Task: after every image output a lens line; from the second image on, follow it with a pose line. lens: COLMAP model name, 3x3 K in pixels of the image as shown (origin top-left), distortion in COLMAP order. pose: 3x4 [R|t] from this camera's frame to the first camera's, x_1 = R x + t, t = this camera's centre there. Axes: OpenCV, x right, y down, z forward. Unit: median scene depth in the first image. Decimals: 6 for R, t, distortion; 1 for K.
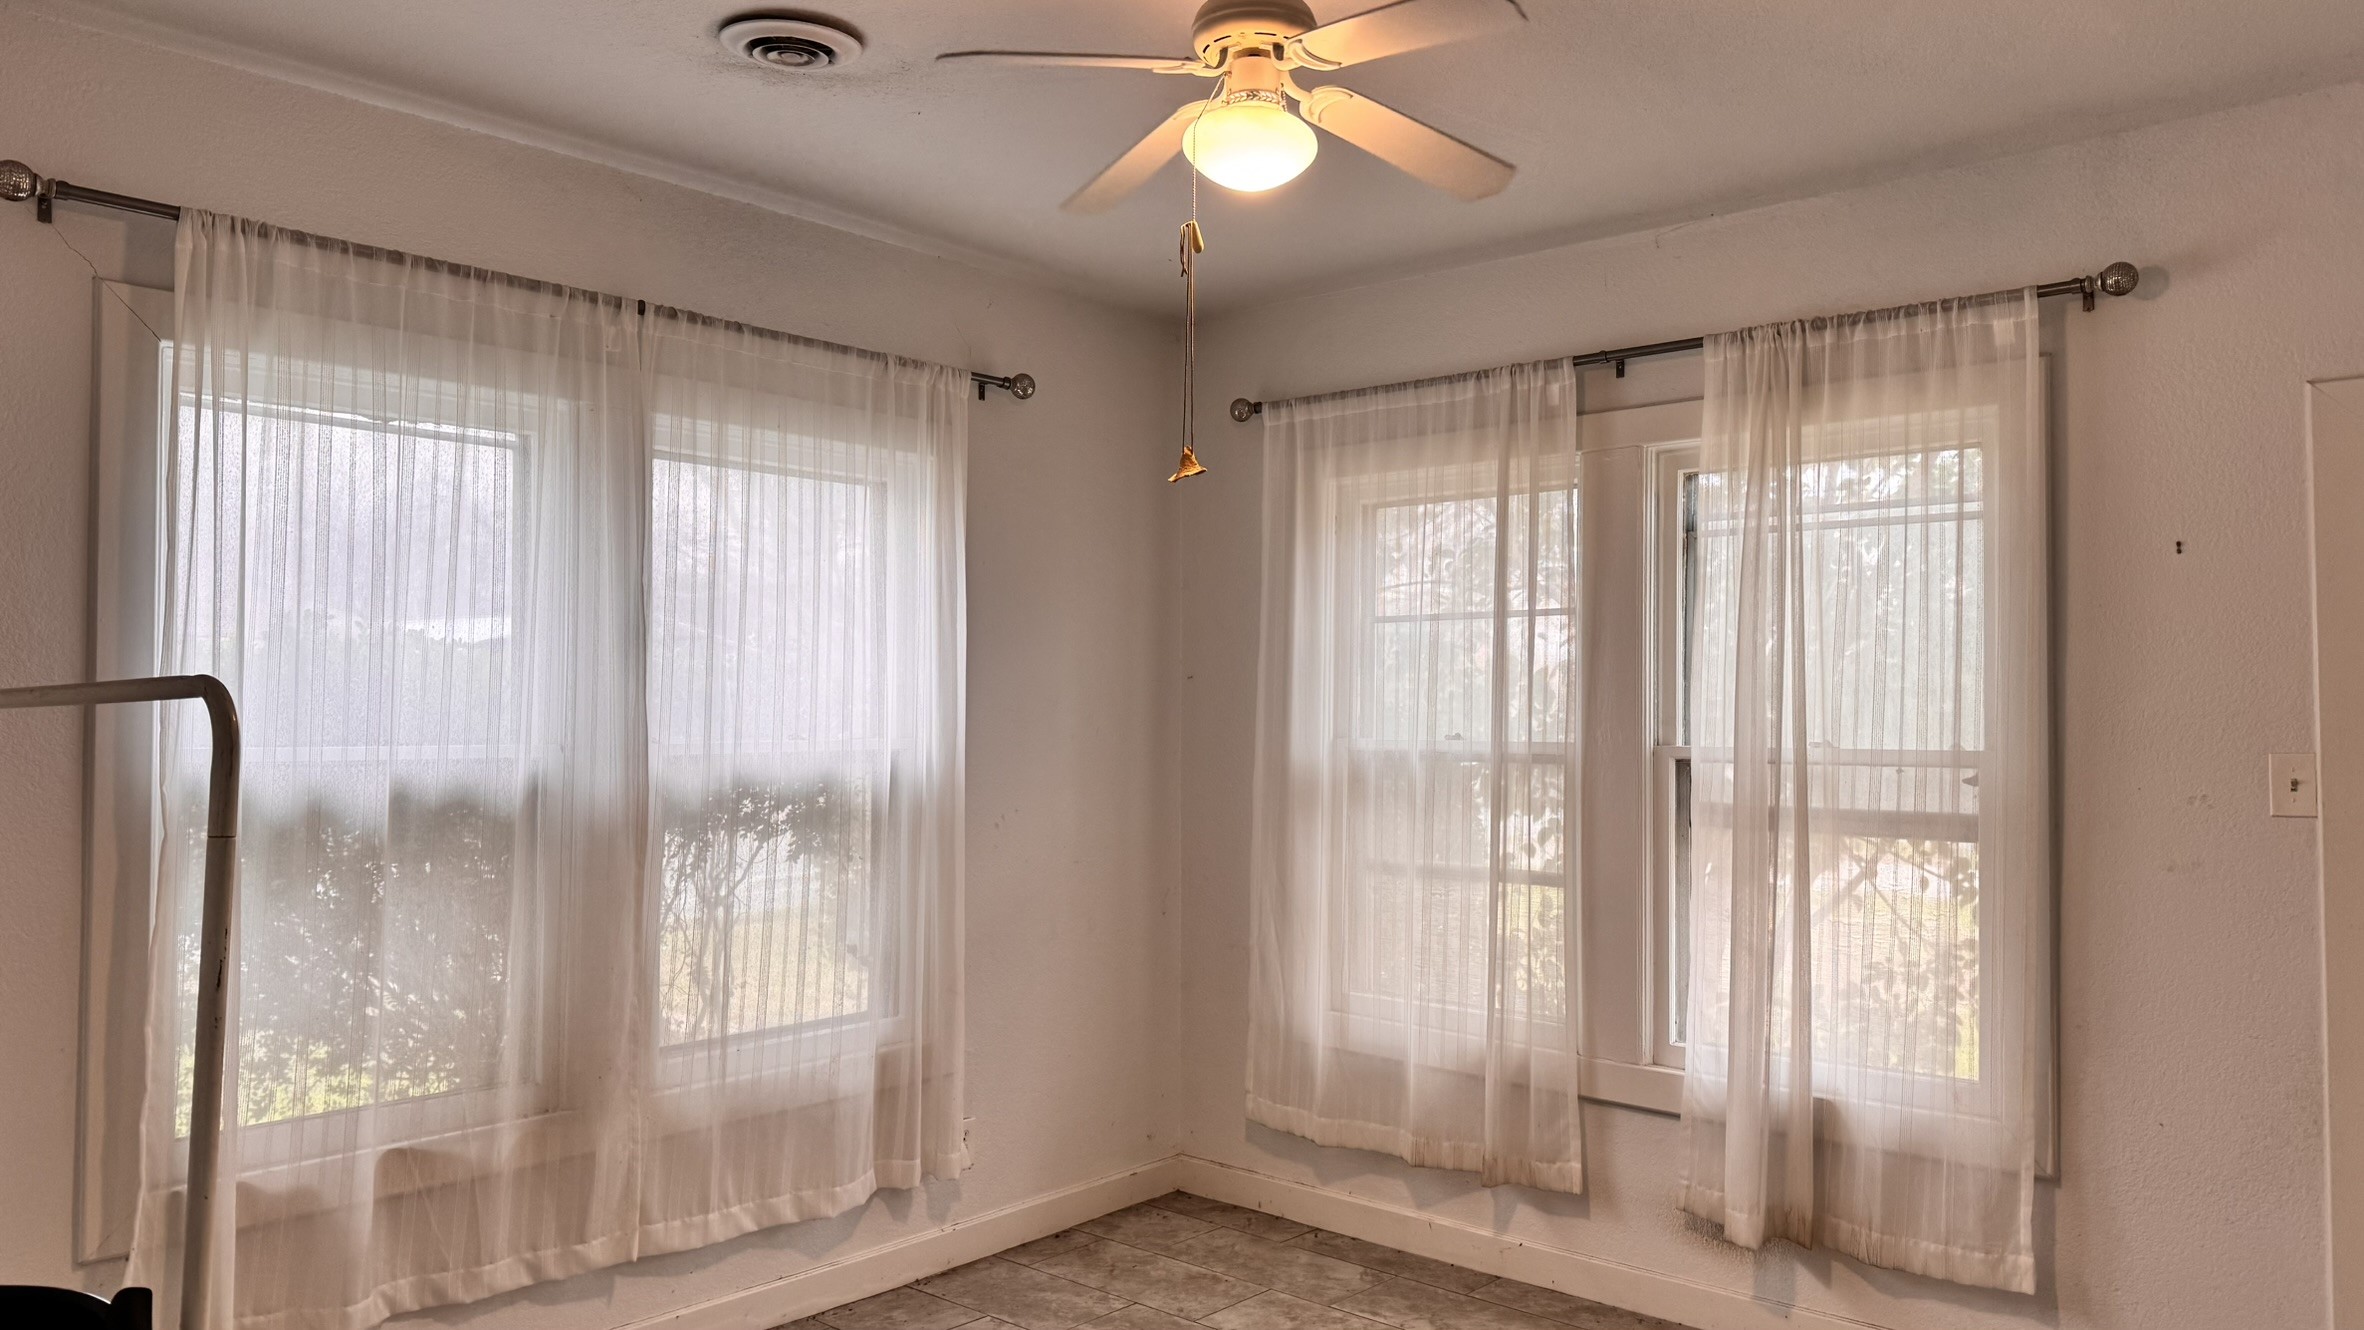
lens RADIAL K [[1671.1, 0, 1182.4], [0, 1671.1, 659.5], [0, 0, 1]] dist [0.066485, -0.030354]
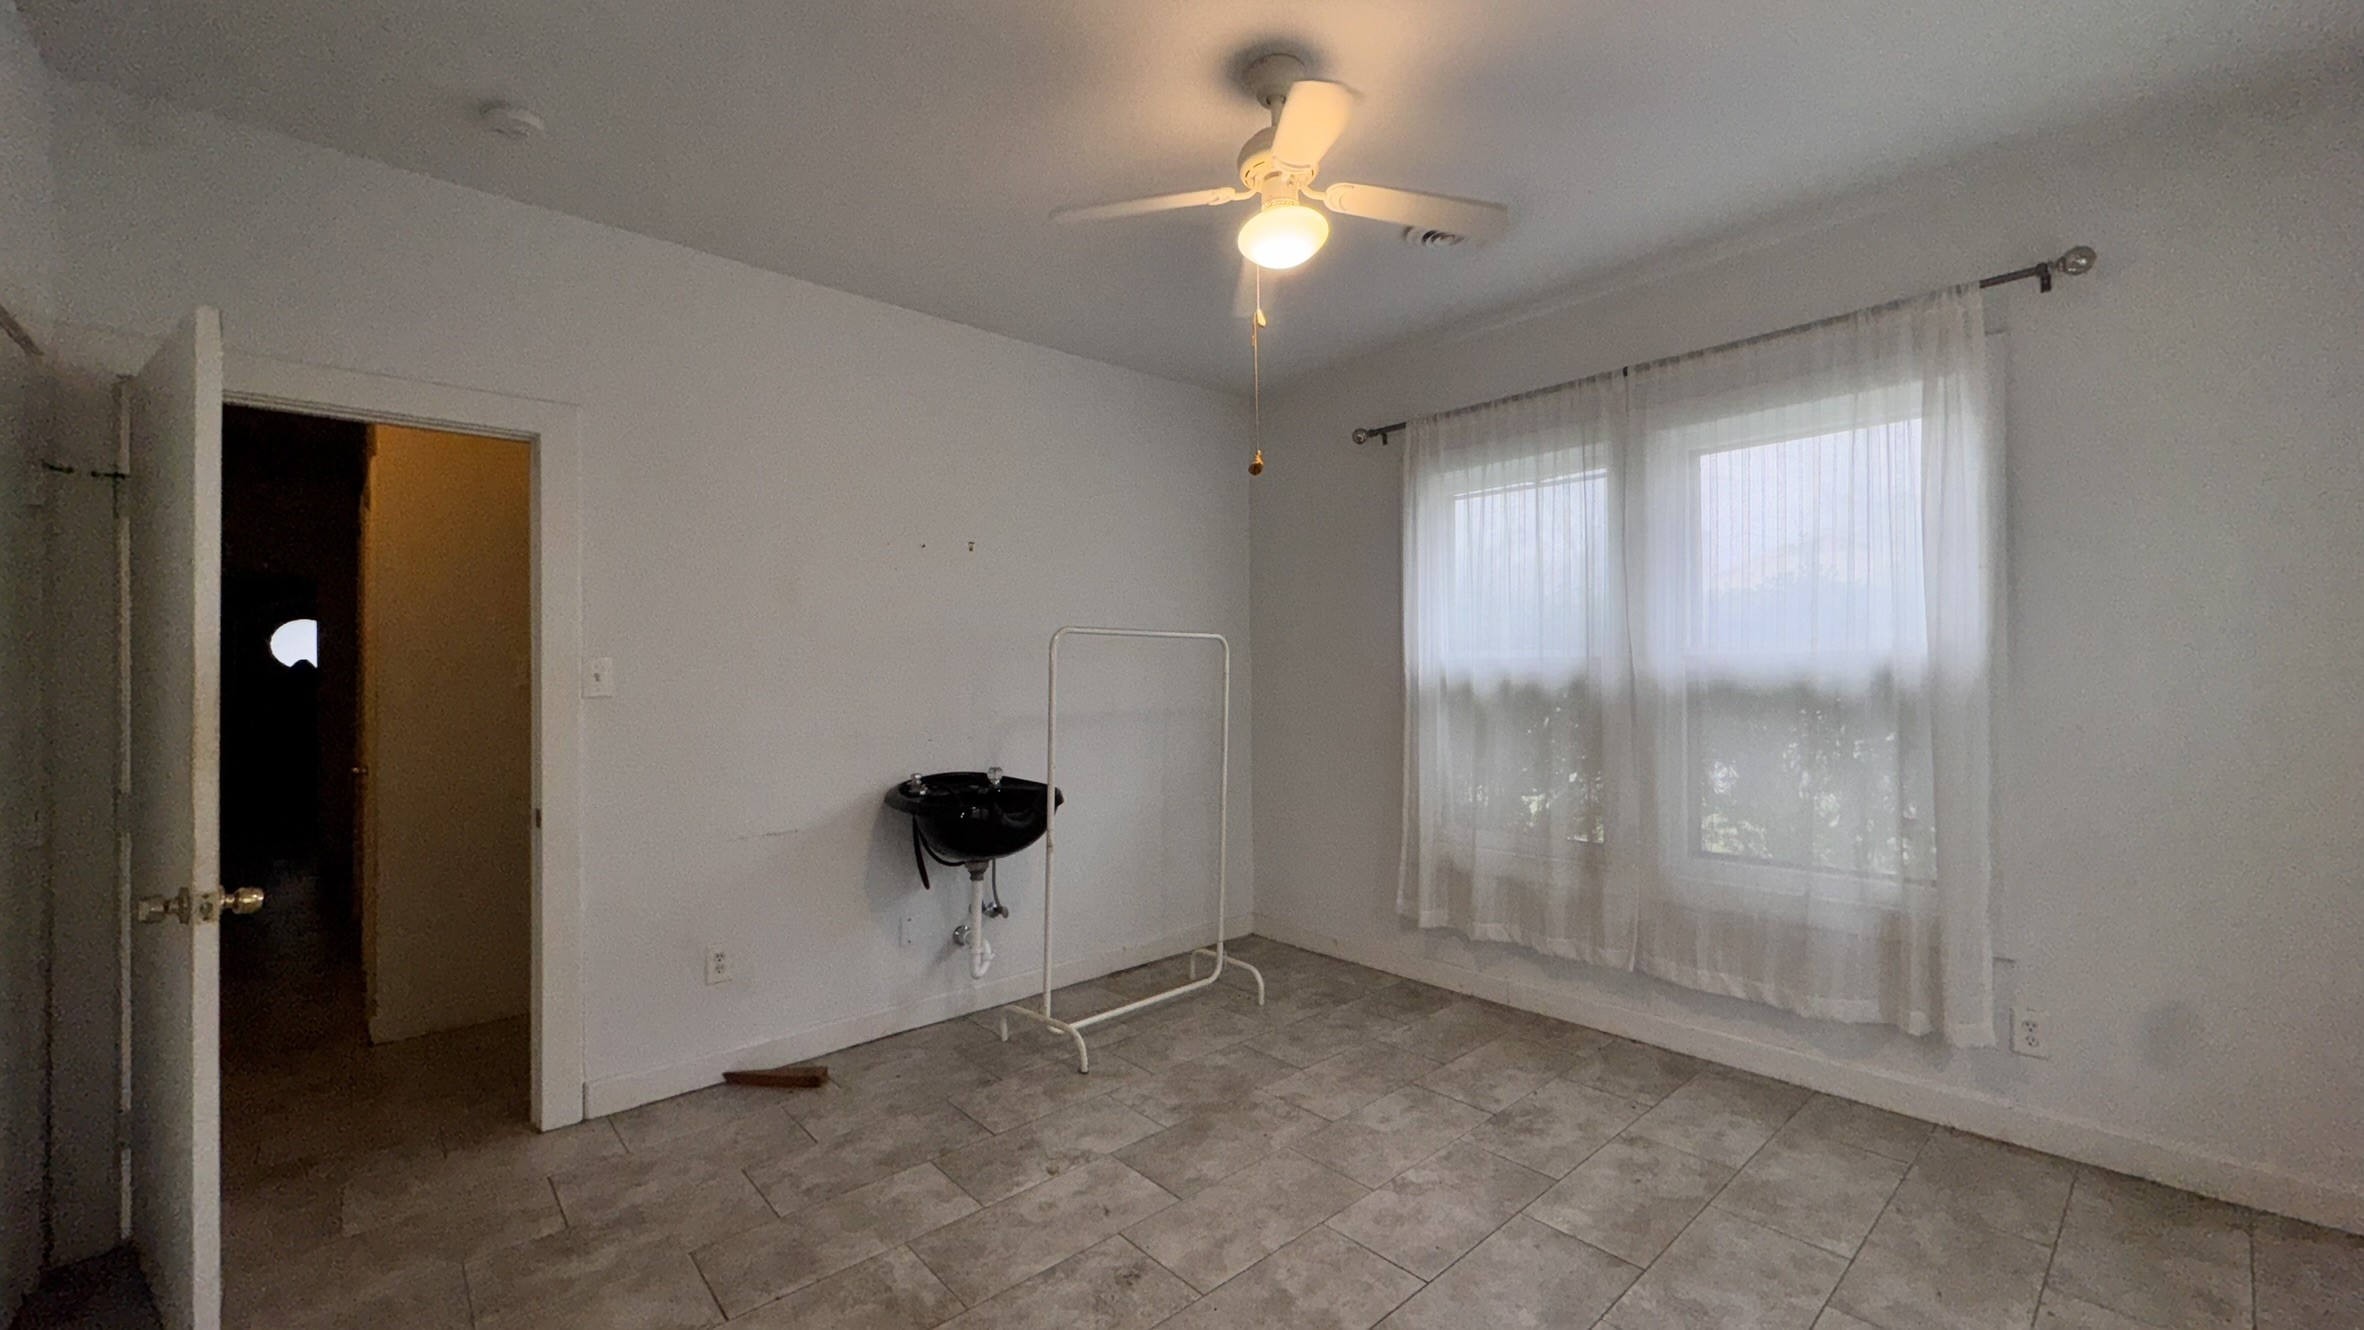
lens RADIAL K [[949.9, 0, 1192.8], [0, 949.9, 675.5], [0, 0, 1]] dist [0.013409, 0.000778]
pose [[-0.095339, 0.008180, -0.995411, 0.532215], [0.050849, 0.998701, 0.003337, 0.044211], [0.994145, -0.050297, -0.095631, 0.594269]]
